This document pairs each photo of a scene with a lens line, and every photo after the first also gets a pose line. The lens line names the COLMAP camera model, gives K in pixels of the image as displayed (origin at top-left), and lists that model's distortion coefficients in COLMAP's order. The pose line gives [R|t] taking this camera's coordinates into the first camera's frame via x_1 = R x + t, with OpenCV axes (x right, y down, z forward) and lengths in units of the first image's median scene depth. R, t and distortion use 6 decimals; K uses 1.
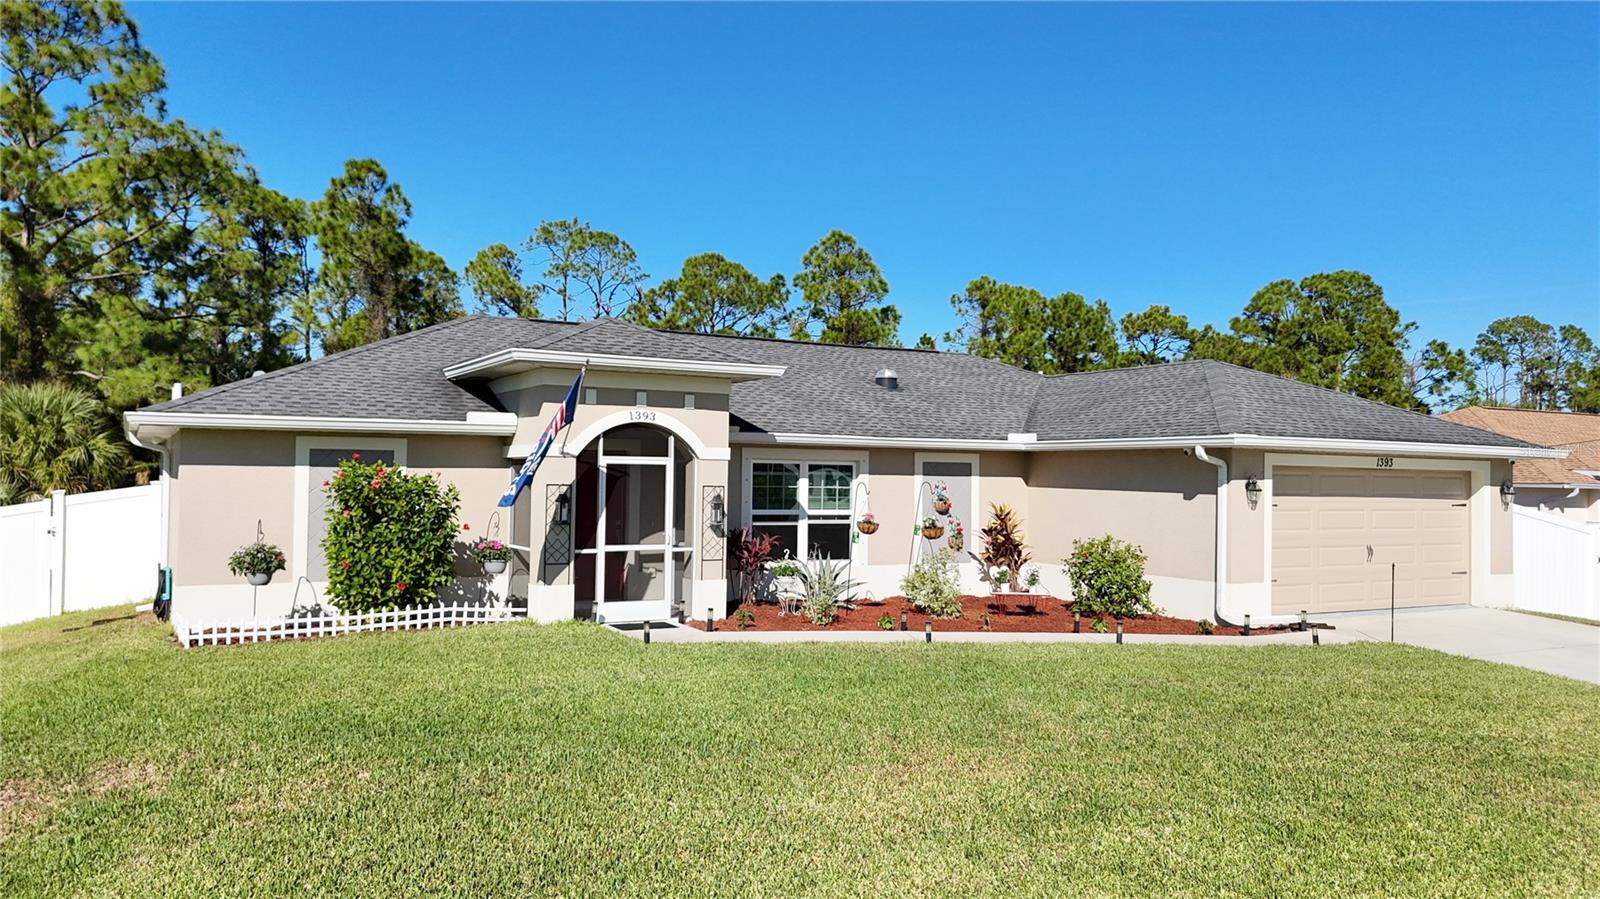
lens RADIAL K [[1194.5, 0, 800.0], [0, 1194.5, 449.5], [0, 0, 1]] dist [0.113159, -0.134655]
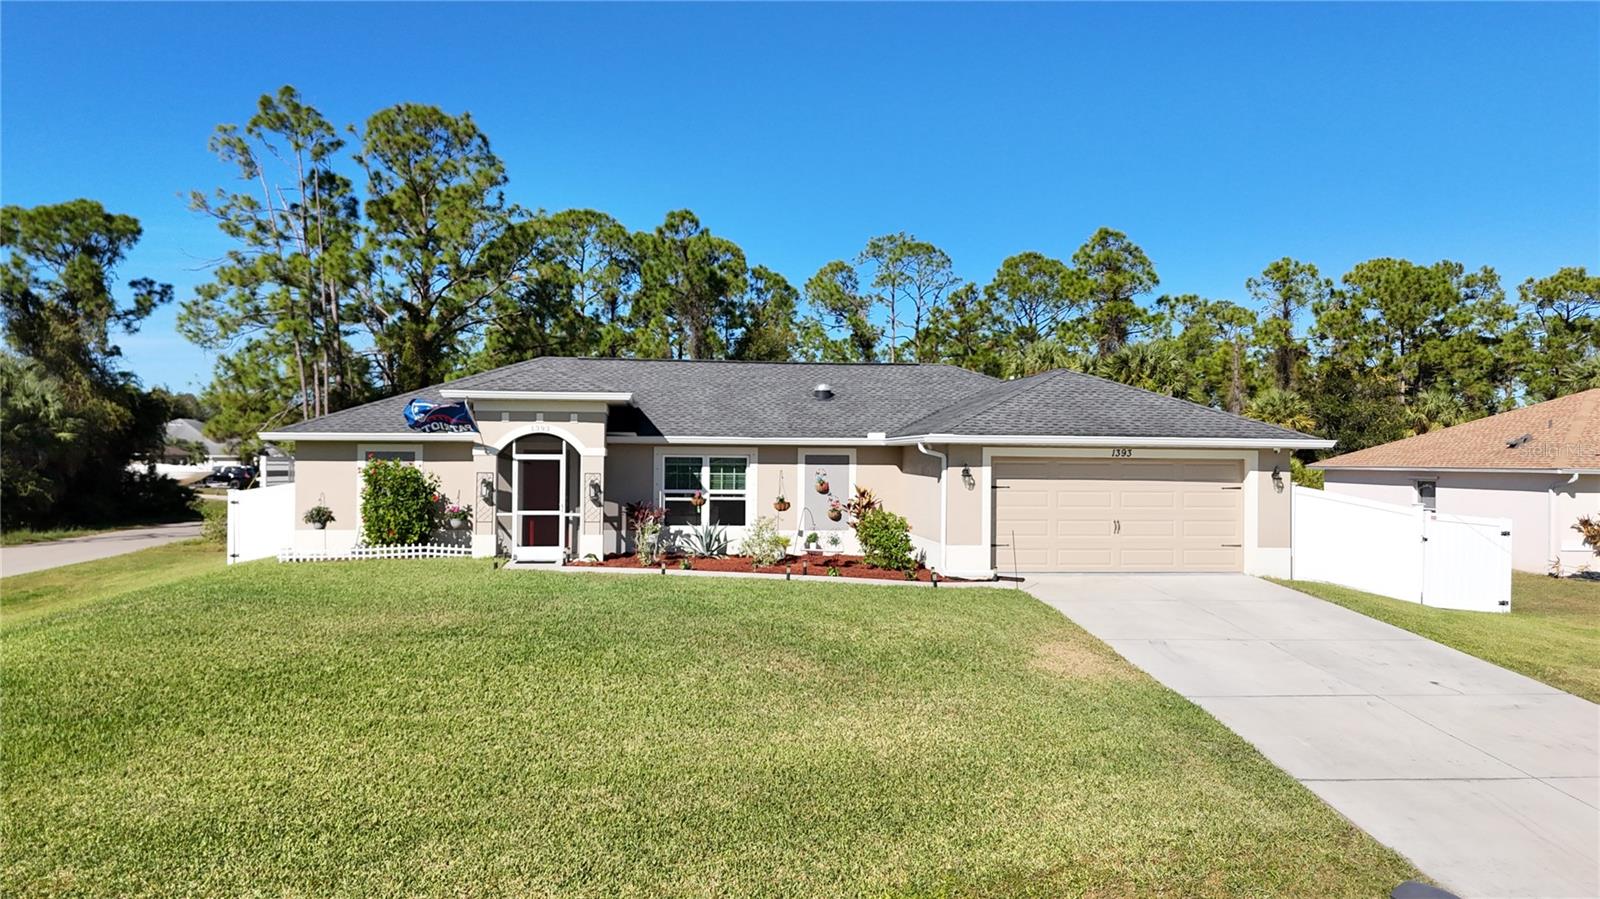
lens RADIAL K [[1194.5, 0, 800.0], [0, 1194.5, 449.5], [0, 0, 1]] dist [0.113159, -0.134655]
pose [[0.920049, -0.008413, -0.391714, 0.641728], [0.013190, 0.999868, 0.009506, -0.008655], [0.391582, -0.013913, 0.920038, -0.246117]]
